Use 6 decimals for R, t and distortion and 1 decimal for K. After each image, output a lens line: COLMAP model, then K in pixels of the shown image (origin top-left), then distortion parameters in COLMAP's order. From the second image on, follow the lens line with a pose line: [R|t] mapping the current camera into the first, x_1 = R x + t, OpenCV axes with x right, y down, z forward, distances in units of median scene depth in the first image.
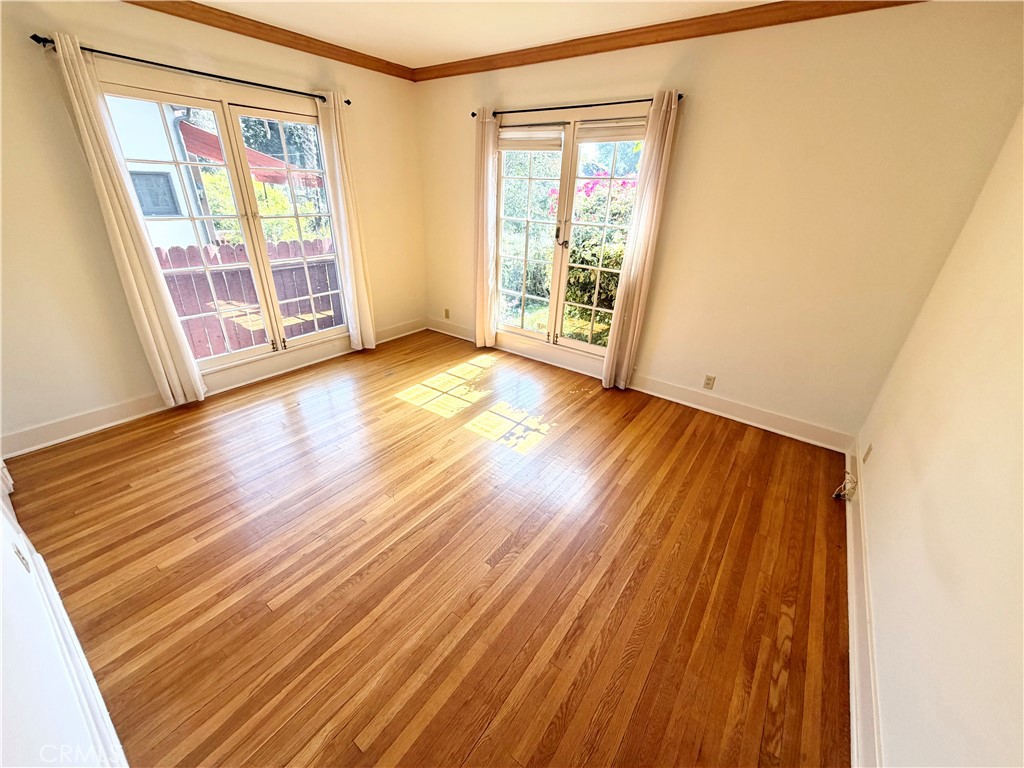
lens RADIAL K [[408.1, 0, 507.6], [0, 408.1, 386.2], [0, 0, 1]] dist [-0.001646, -0.000125]
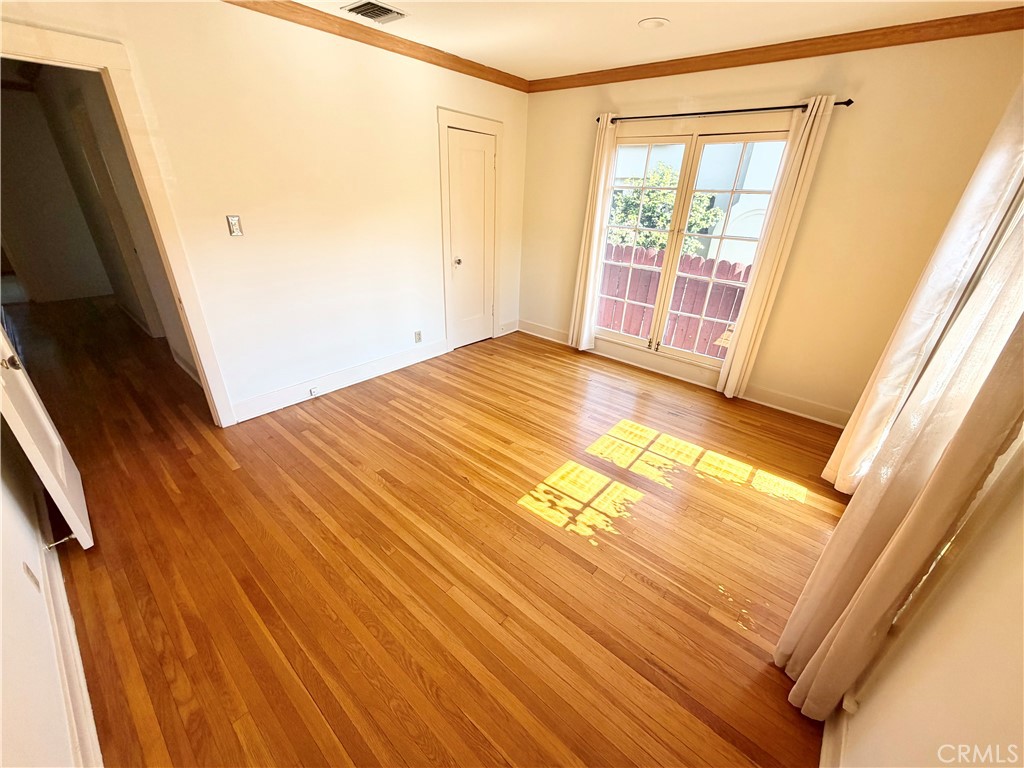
lens RADIAL K [[408.1, 0, 509.0], [0, 408.1, 385.7], [0, 0, 1]] dist [-0.001646, -0.000125]
pose [[-0.073603, 0.400813, -0.913199, 0.660511], [-0.471601, 0.792842, 0.385997, -0.318313], [0.878735, 0.459076, 0.130668, 0.686423]]
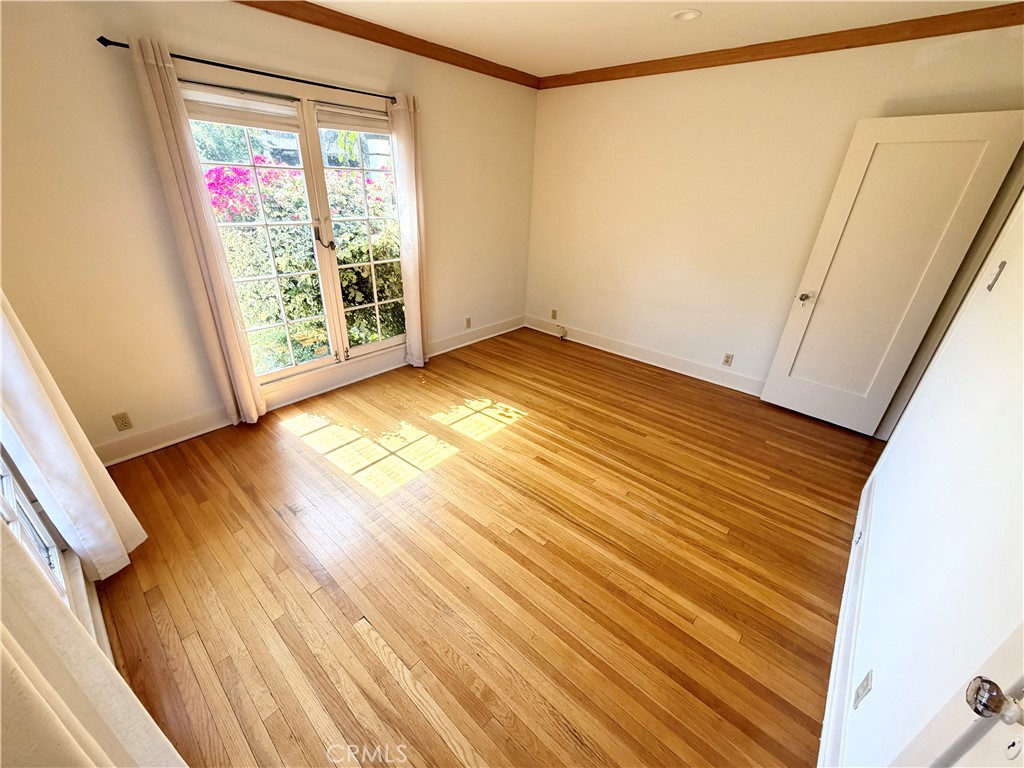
lens RADIAL K [[408.1, 0, 509.8], [0, 408.1, 387.5], [0, 0, 1]] dist [-0.001646, -0.000125]
pose [[0.086874, -0.470269, 0.878237, -0.880568], [0.411126, 0.819922, 0.398375, -0.353202], [-0.907430, 0.326457, 0.264570, 0.642280]]
